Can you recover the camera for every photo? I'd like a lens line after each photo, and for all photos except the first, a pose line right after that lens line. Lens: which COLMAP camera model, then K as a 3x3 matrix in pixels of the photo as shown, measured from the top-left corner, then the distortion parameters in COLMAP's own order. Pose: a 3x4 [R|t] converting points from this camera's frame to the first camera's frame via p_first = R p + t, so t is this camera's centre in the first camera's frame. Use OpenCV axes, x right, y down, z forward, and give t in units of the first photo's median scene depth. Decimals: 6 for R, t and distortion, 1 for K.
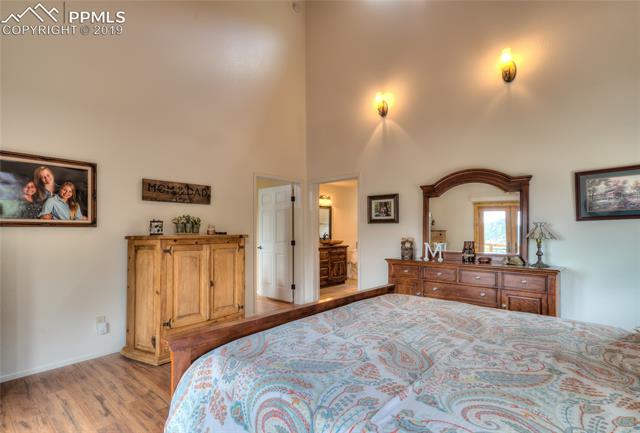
lens RADIAL K [[312.6, 0, 310.8], [0, 312.6, 227.0], [0, 0, 1]] dist [0.014430, 0.000401]
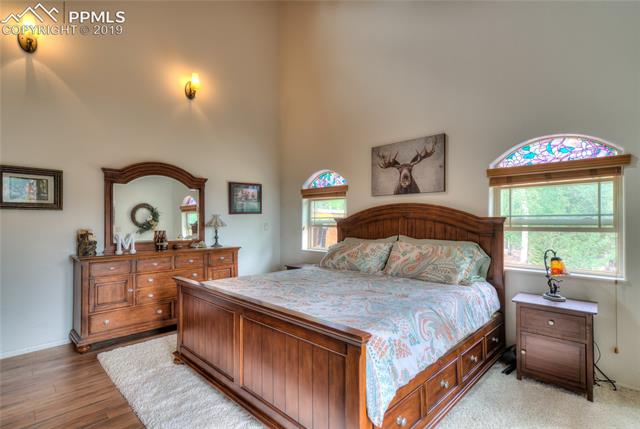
lens RADIAL K [[312.6, 0, 319.8], [0, 312.6, 219.1], [0, 0, 1]] dist [0.014430, 0.000401]
pose [[0.050481, 0.009264, 0.998682, -0.554440], [-0.010864, 0.999903, -0.008726, 0.010817], [-0.998666, -0.010409, 0.050577, 0.435718]]
